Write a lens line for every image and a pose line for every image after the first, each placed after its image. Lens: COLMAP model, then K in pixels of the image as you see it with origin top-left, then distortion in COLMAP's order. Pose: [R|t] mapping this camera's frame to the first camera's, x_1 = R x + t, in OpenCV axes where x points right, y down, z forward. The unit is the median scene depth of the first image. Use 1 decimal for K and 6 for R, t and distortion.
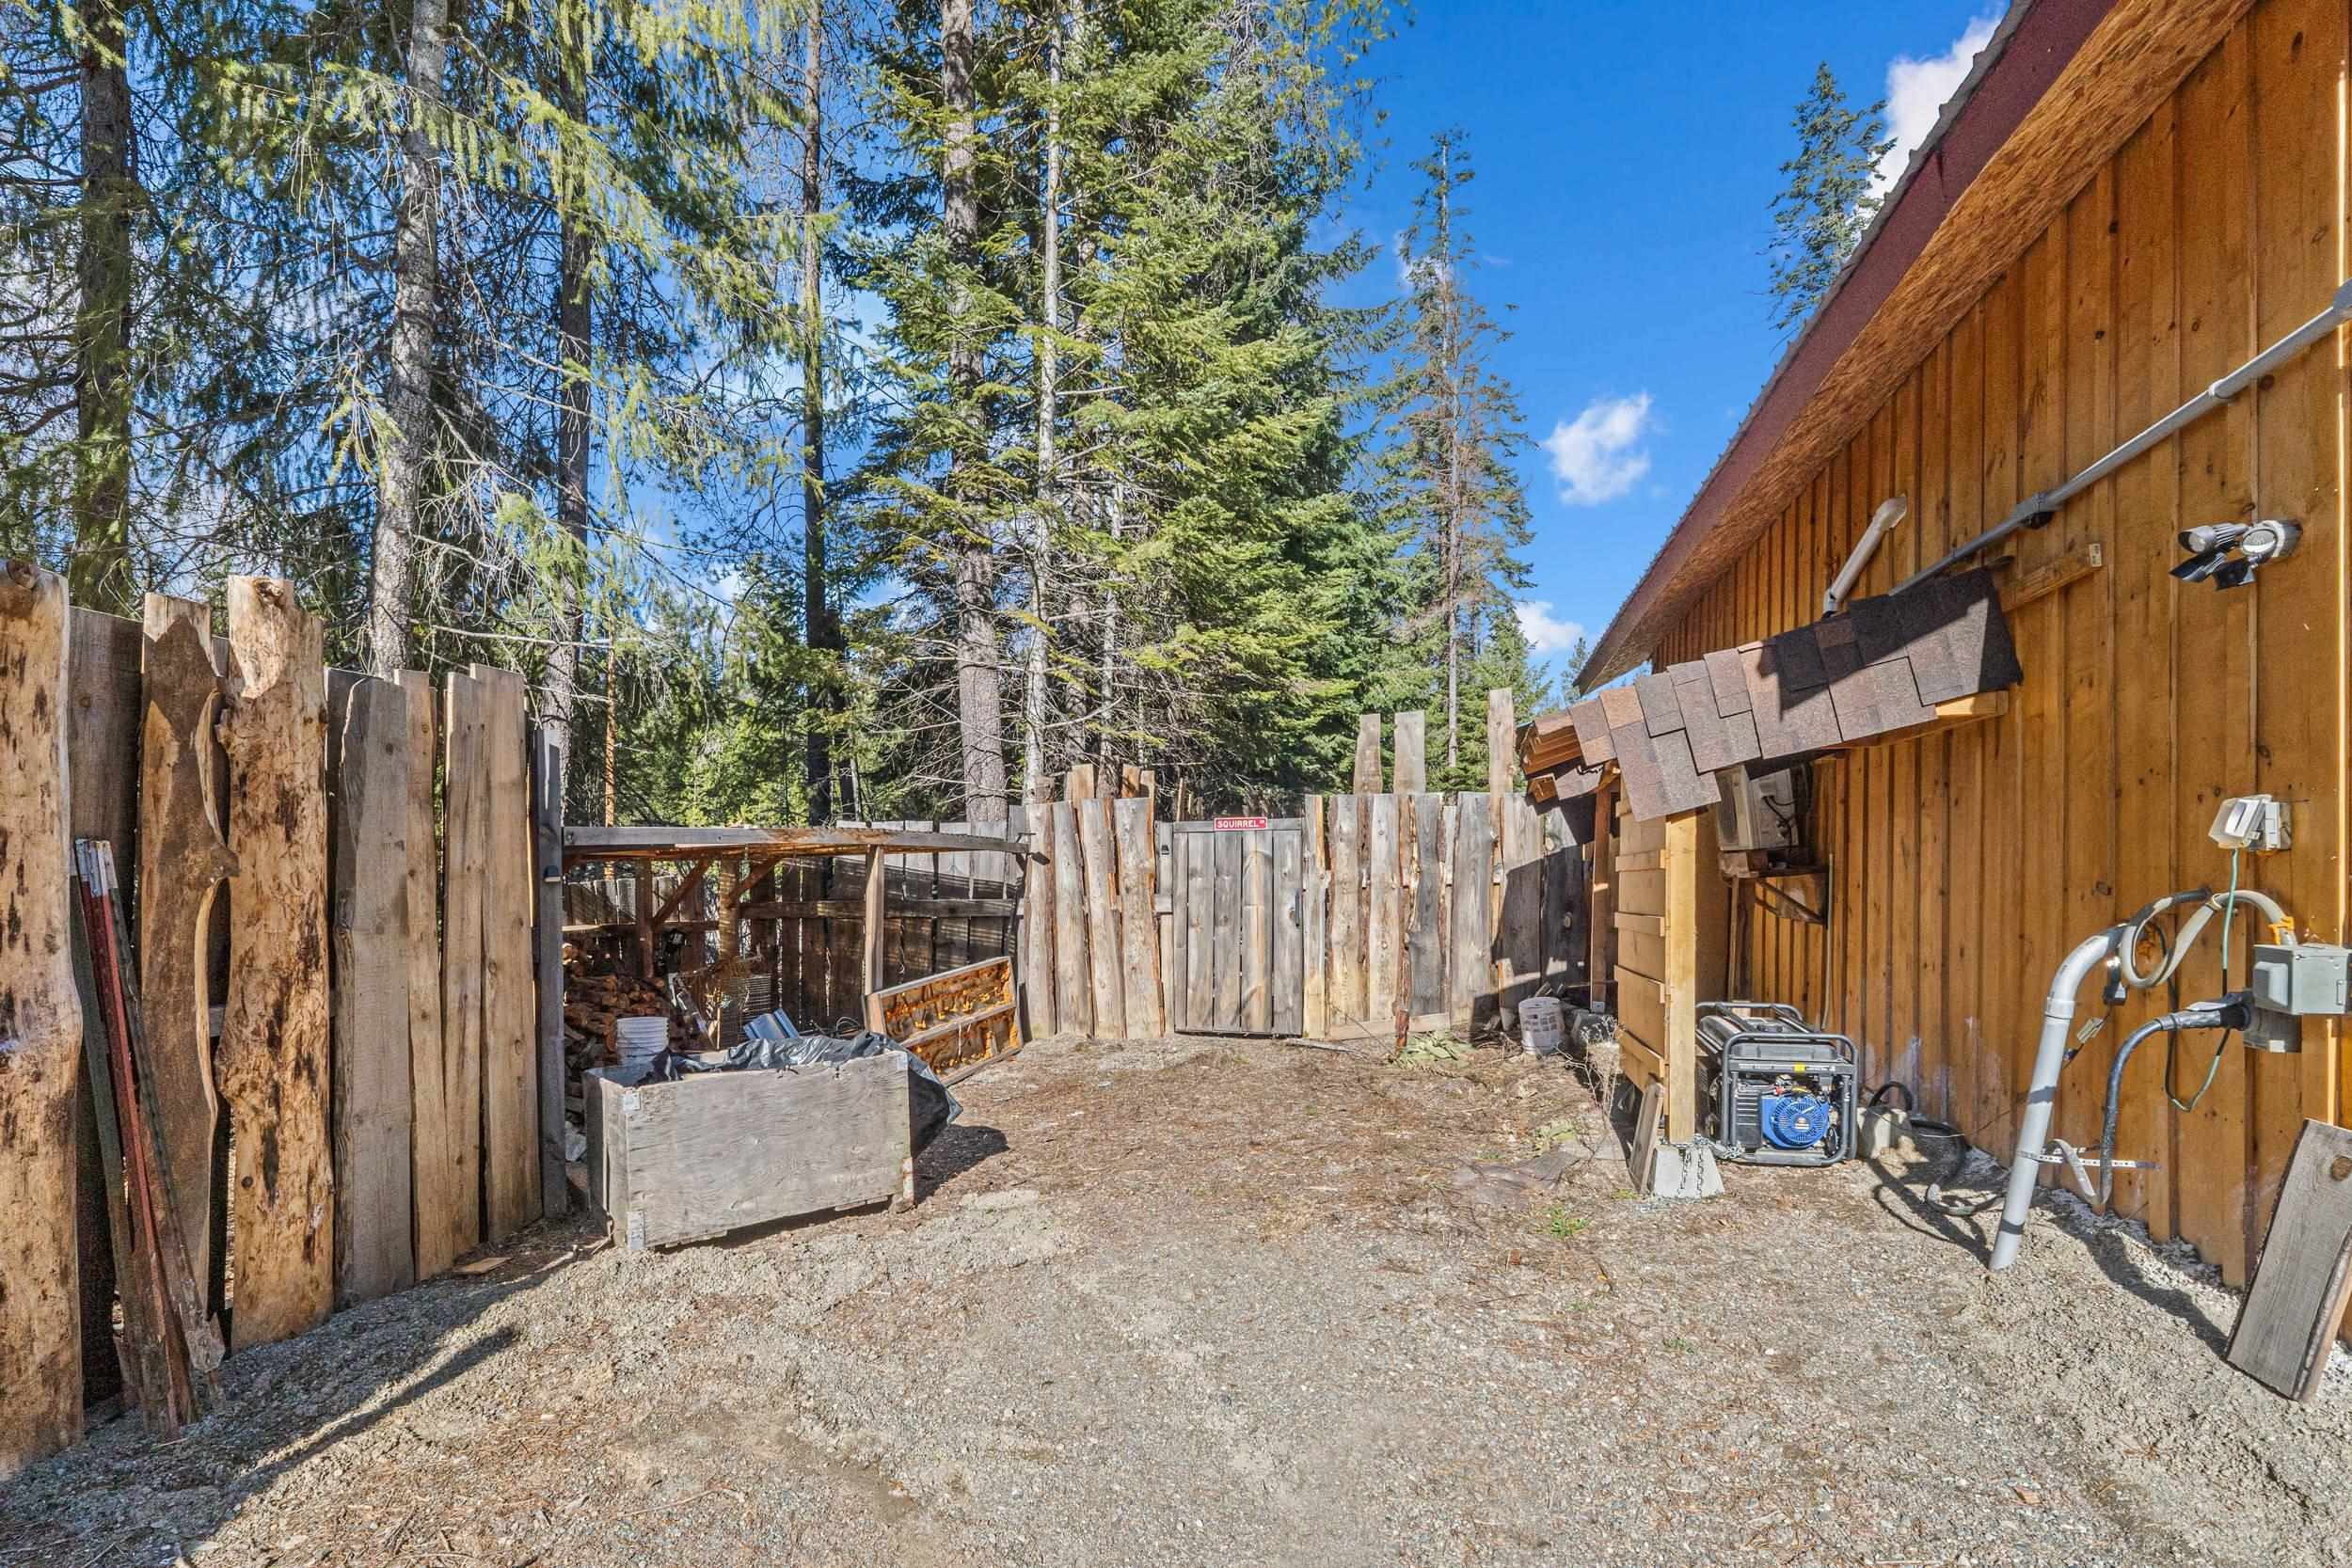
lens RADIAL K [[1064.6, 0, 1176.2], [0, 1064.6, 854.6], [0, 0, 1]] dist [-0.004312, -0.000329]
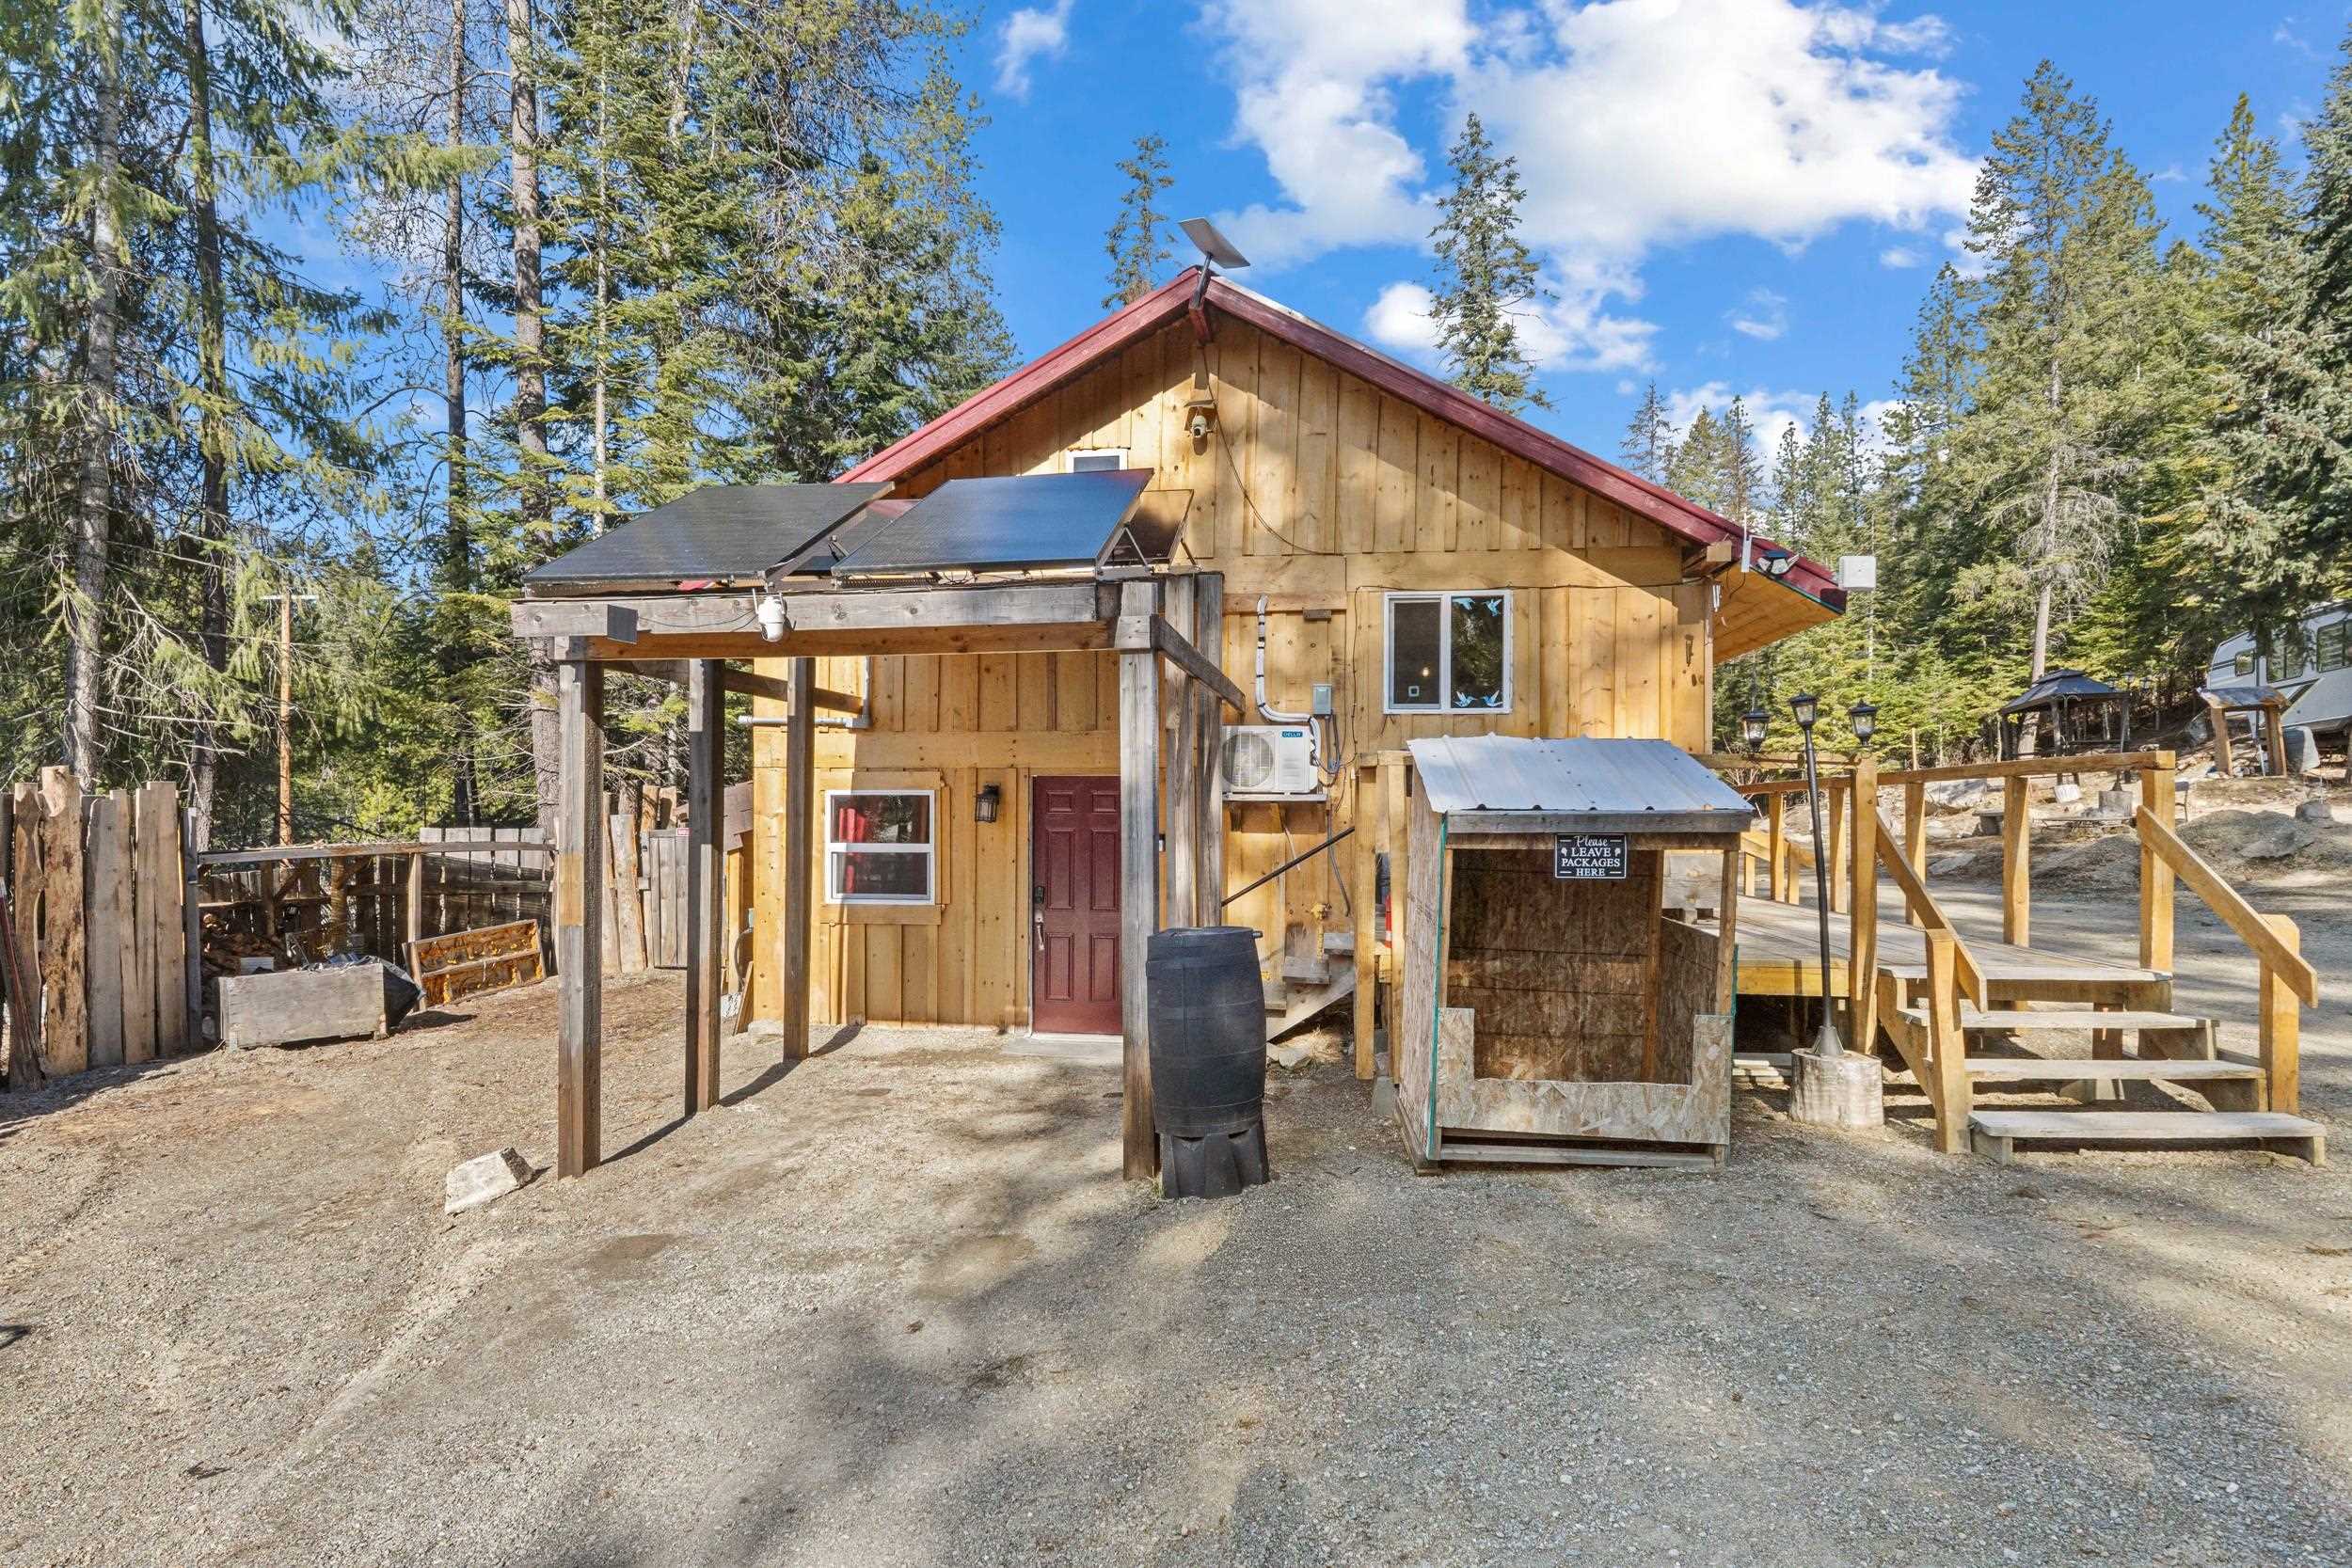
lens RADIAL K [[1176.6, 0, 1175.7], [0, 1176.6, 826.5], [0, 0, 1]] dist [-0.004223, 0.000177]
pose [[0.988798, -0.001217, 0.149258, 0.982389], [-0.000977, 0.999893, 0.014629, -0.123508], [-0.149259, -0.014611, 0.988690, -1.569342]]
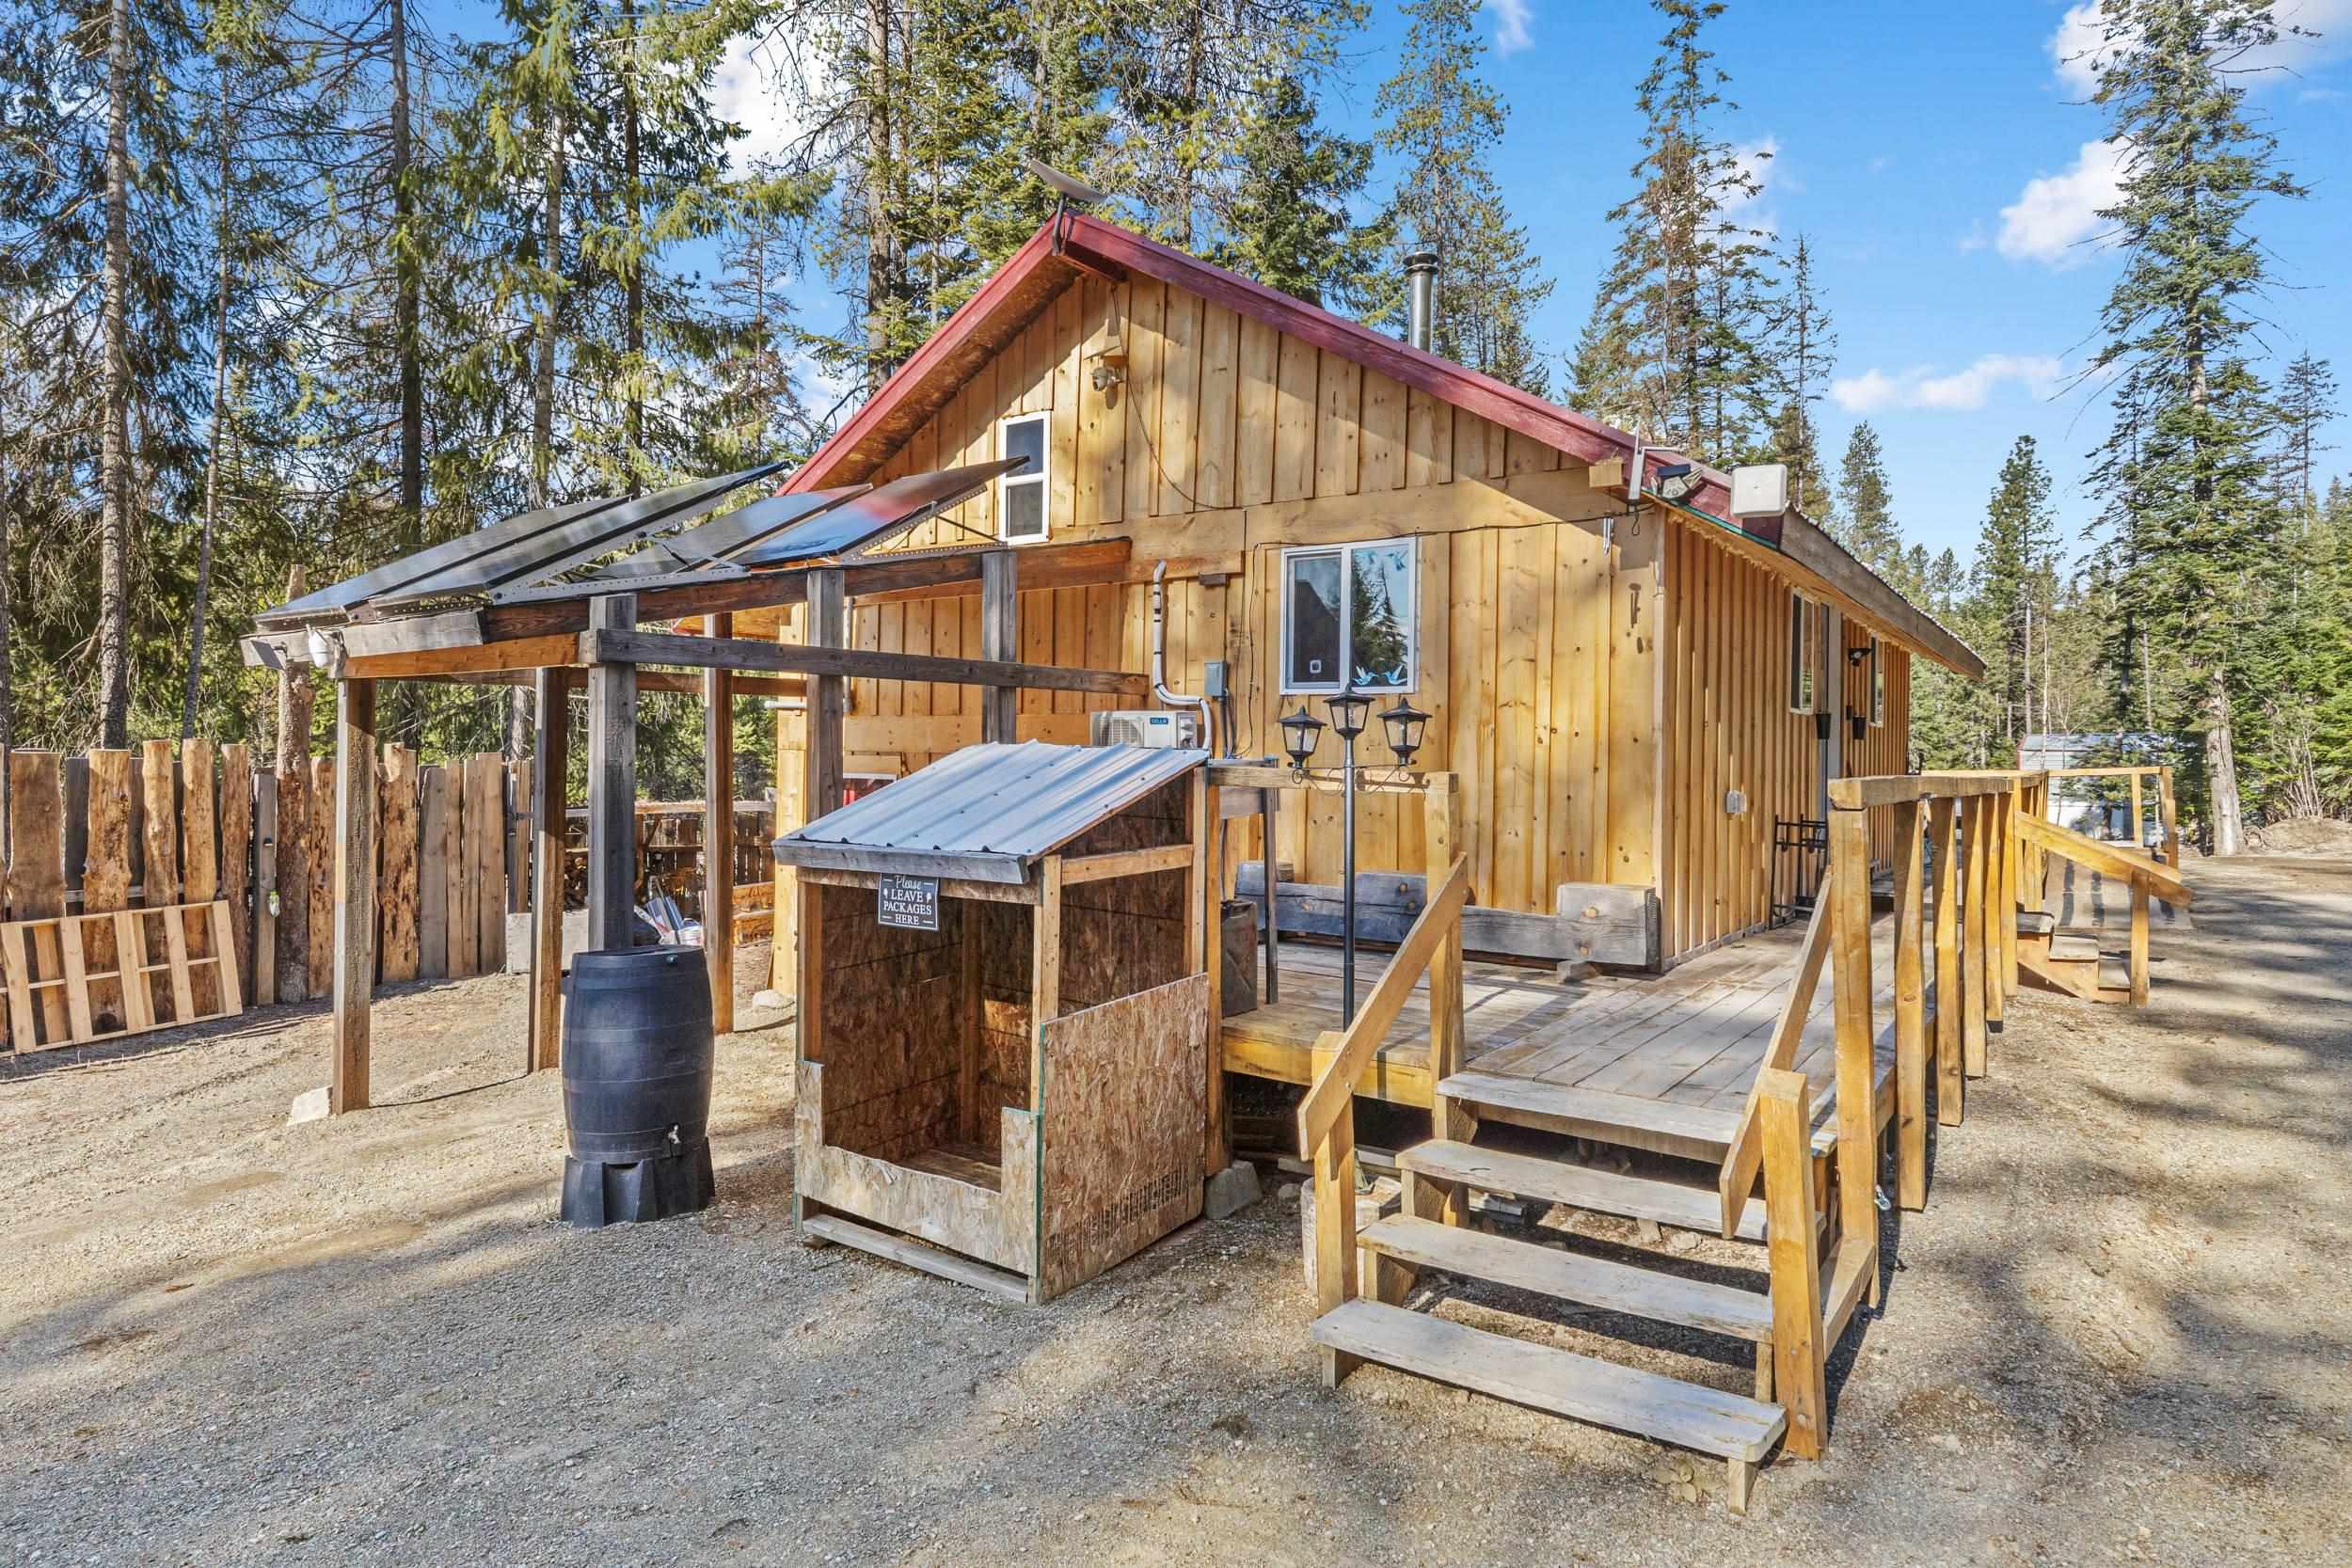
lens RADIAL K [[1305.1, 0, 1176.0], [0, 1305.1, 753.4], [0, 0, 1]] dist [-0.003792, 0.000384]
pose [[0.943432, 0.011262, -0.331374, 2.001295], [-0.012208, 0.999925, -0.000773, -0.192783], [0.331341, 0.004774, 0.943499, -1.447200]]
